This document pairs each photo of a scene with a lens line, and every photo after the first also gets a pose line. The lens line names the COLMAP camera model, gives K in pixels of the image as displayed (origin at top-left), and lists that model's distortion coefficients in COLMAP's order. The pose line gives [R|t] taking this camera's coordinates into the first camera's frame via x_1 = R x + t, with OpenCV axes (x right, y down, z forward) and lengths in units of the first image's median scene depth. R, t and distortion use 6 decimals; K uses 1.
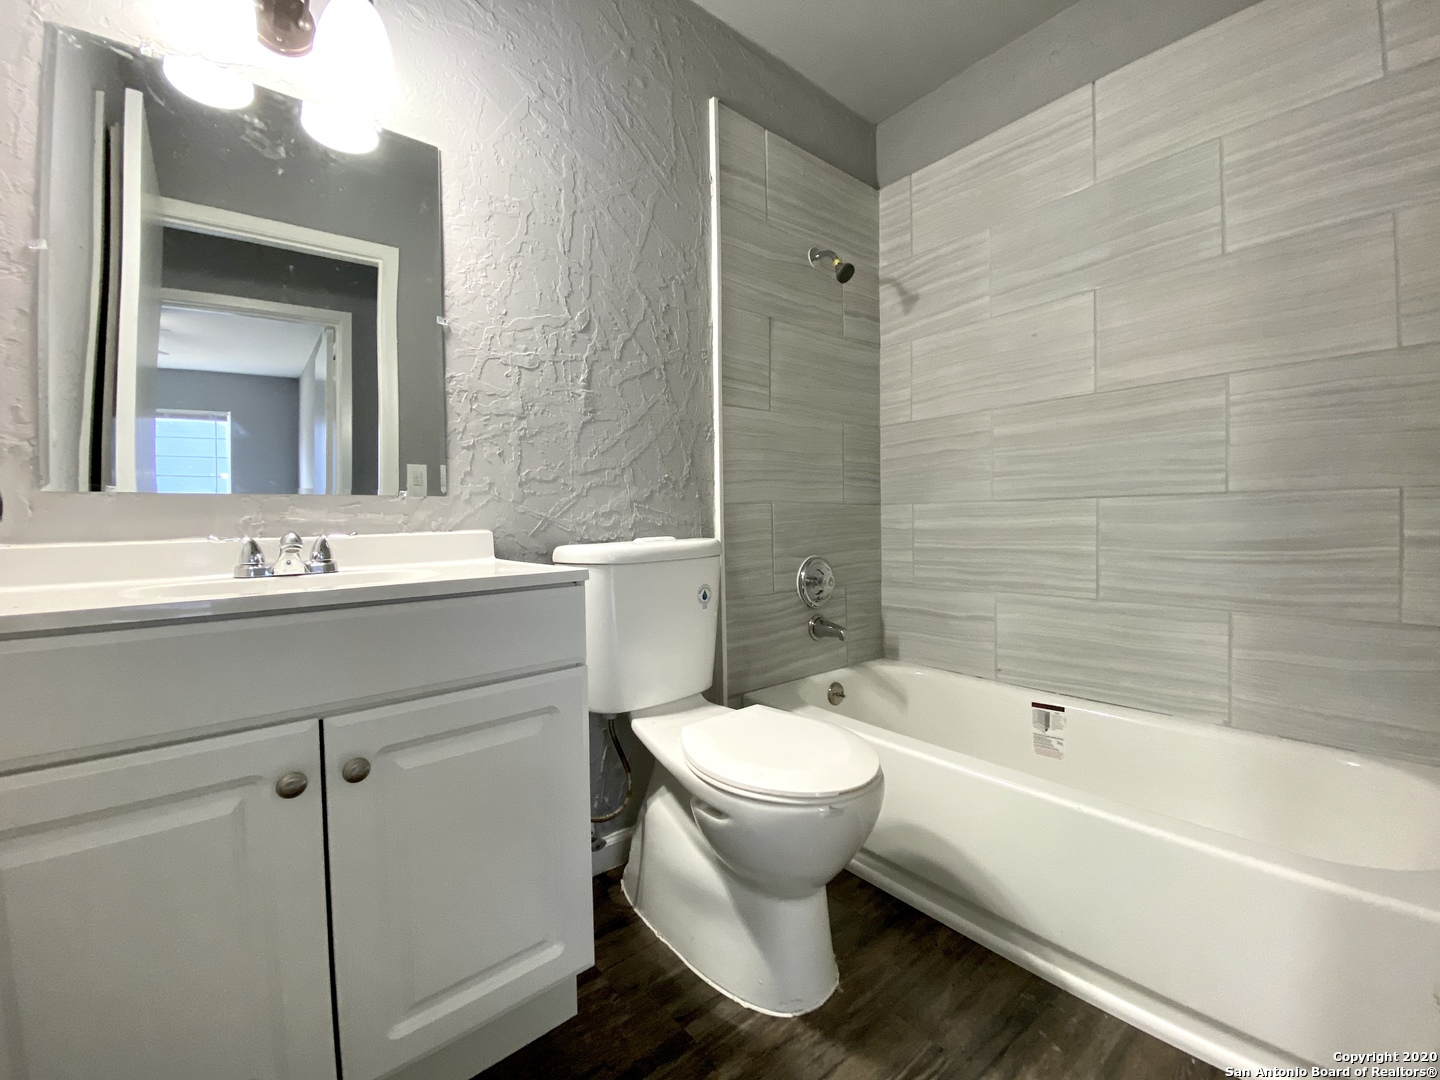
lens RADIAL K [[582.9, 0, 712.8], [0, 582.9, 532.0], [0, 0, 1]] dist [0.013703, -0.015940]
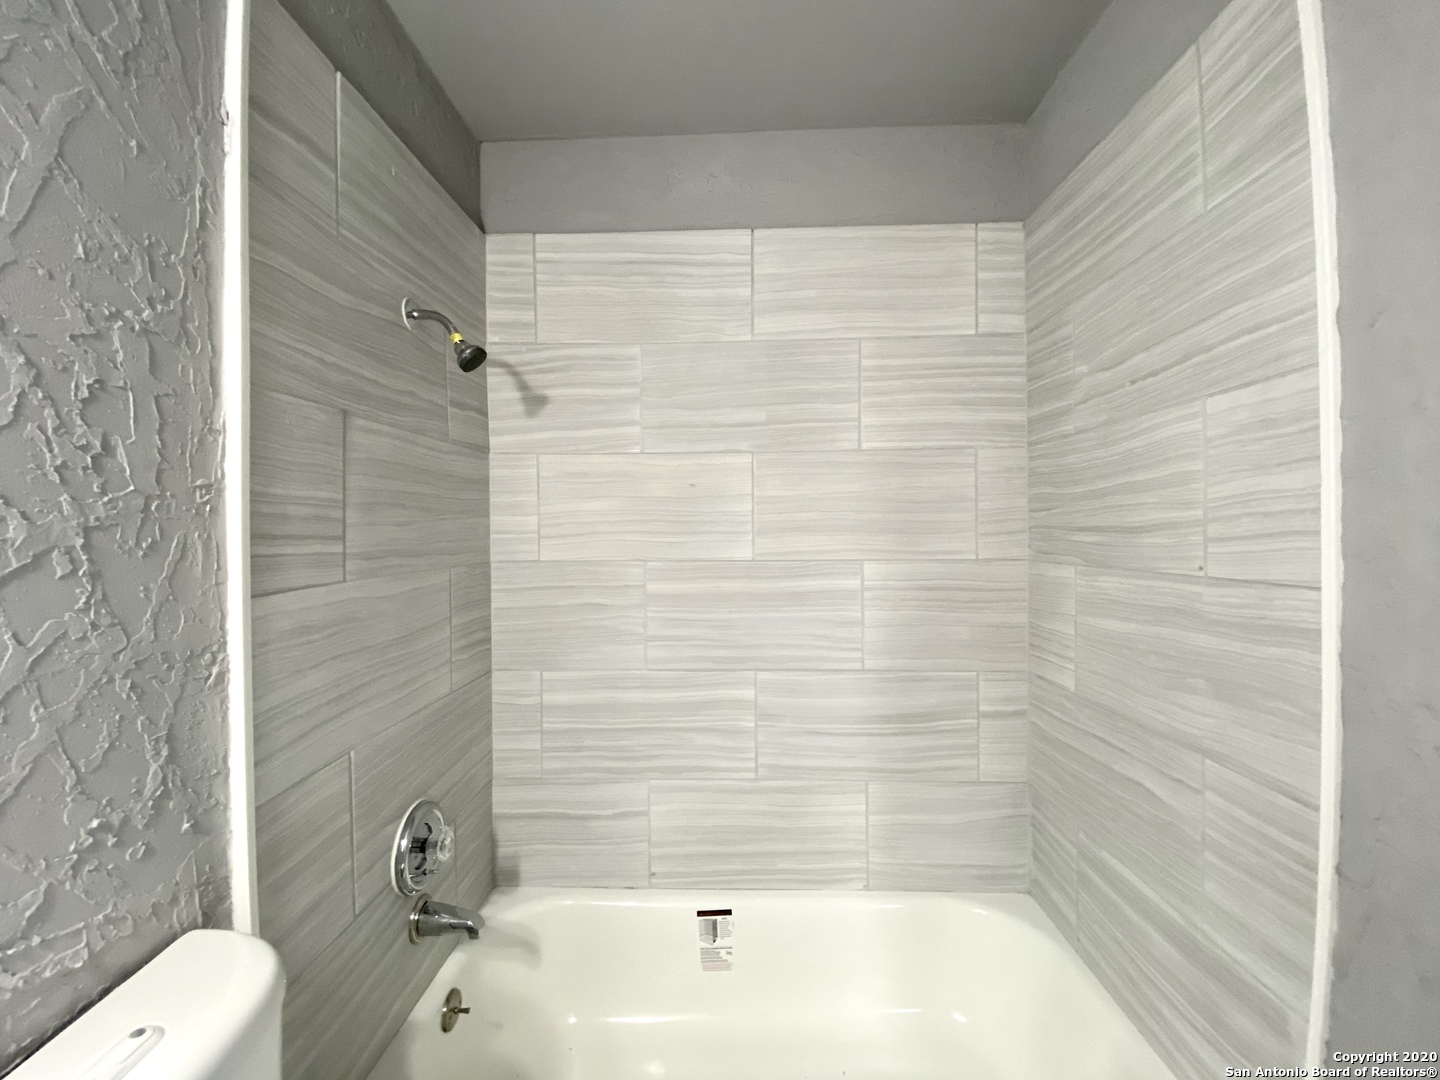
lens RADIAL K [[582.9, 0, 712.8], [0, 582.9, 532.0], [0, 0, 1]] dist [0.013703, -0.015940]
pose [[0.665632, 0.005569, 0.746260, -0.098127], [0.016437, 0.999620, -0.022121, -0.289282], [-0.746099, 0.026991, 0.665287, 0.465853]]
